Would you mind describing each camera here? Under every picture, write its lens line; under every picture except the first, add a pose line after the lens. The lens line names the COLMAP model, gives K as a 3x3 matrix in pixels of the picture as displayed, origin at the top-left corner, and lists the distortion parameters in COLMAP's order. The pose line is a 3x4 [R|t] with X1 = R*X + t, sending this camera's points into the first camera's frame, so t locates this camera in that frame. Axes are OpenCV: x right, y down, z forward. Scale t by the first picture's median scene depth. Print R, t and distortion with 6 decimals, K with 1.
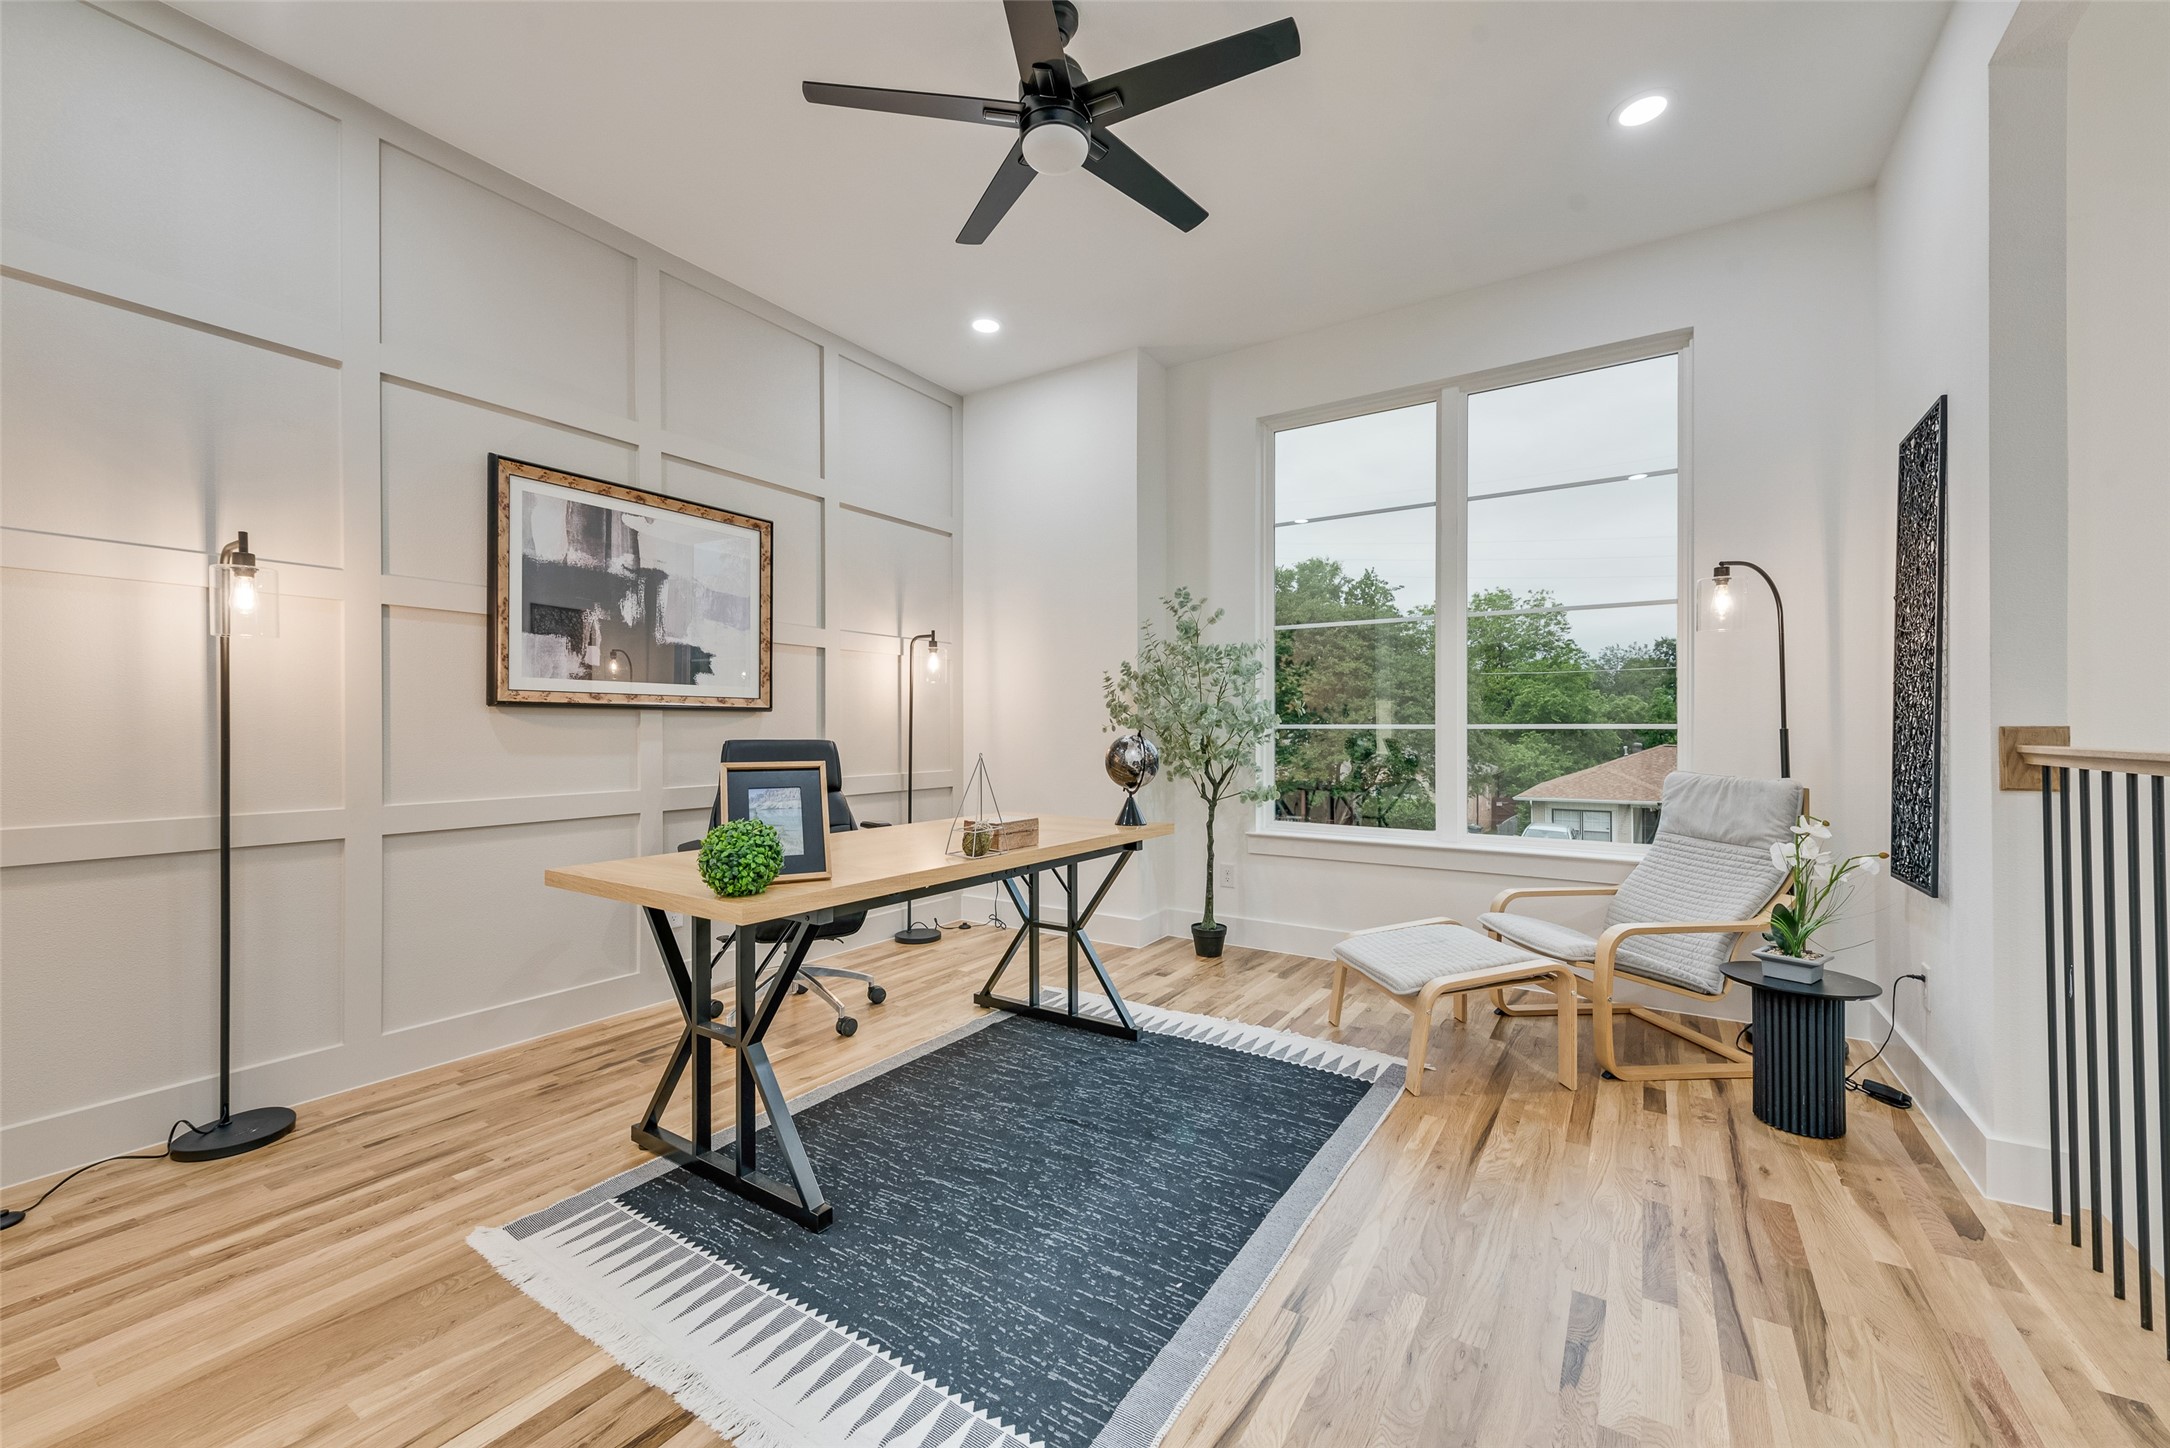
lens RADIAL K [[834.4, 0, 1131.4], [0, 834.4, 722.9], [0, 0, 1]] dist [0.010480, -0.001154]
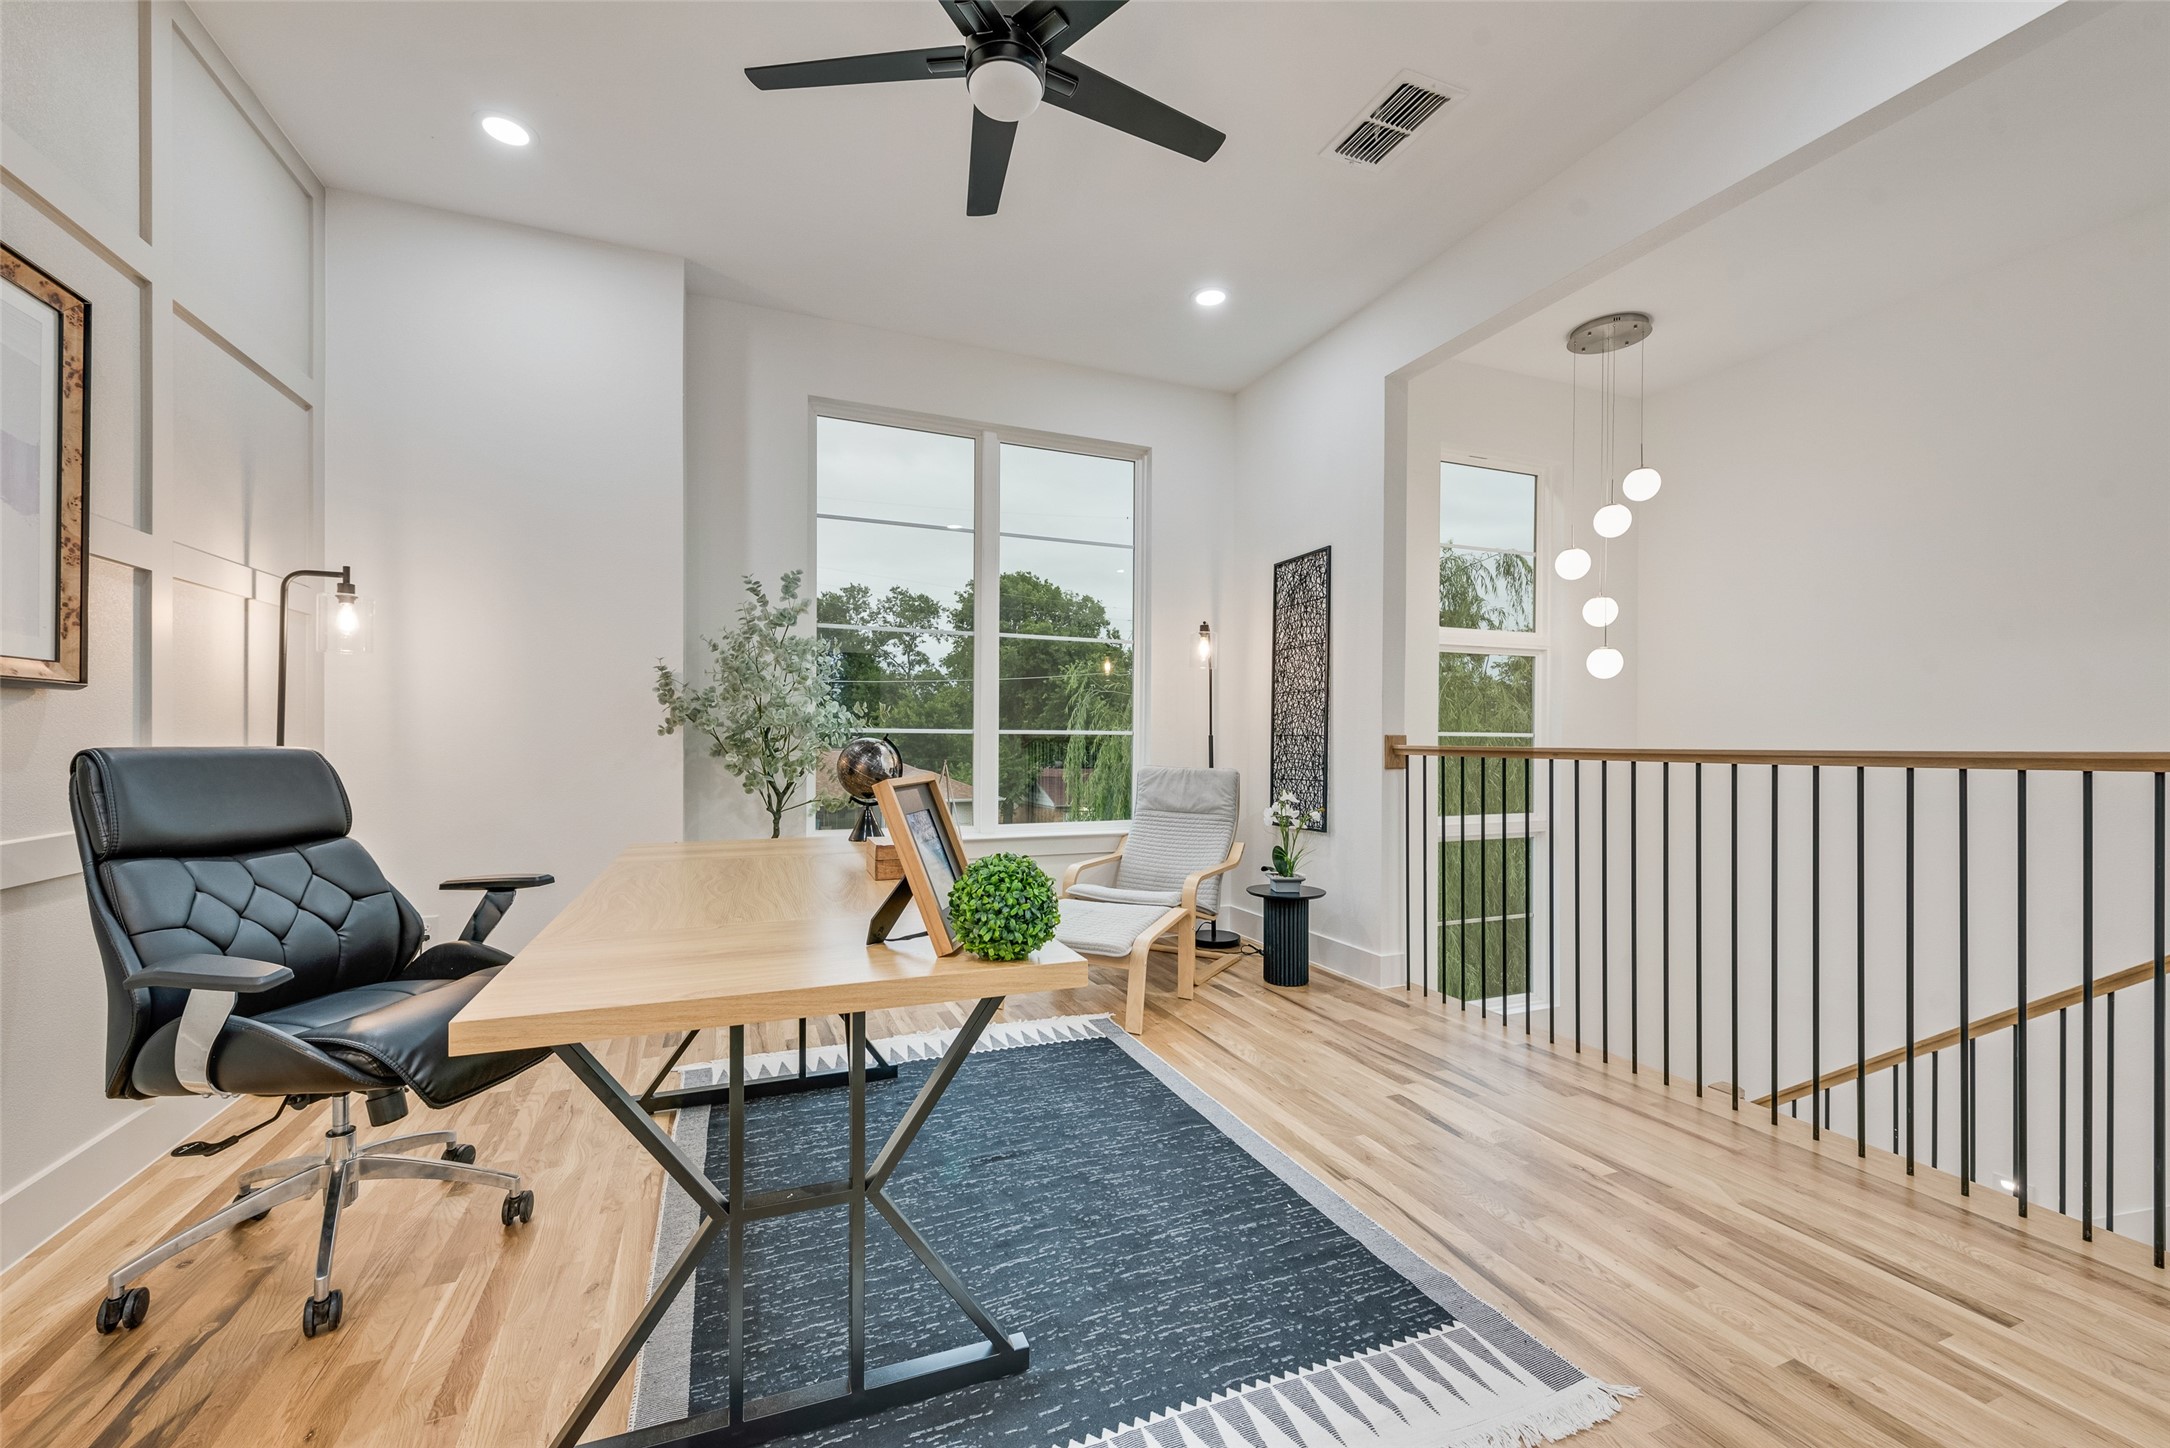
lens RADIAL K [[834.4, 0, 1071.5], [0, 834.4, 731.7], [0, 0, 1]] dist [0.010480, -0.001154]
pose [[0.600766, 0.008016, 0.799385, -0.539339], [-0.012572, 0.999921, -0.000578, 0.004465], [-0.799326, -0.009703, 0.600819, 0.272966]]
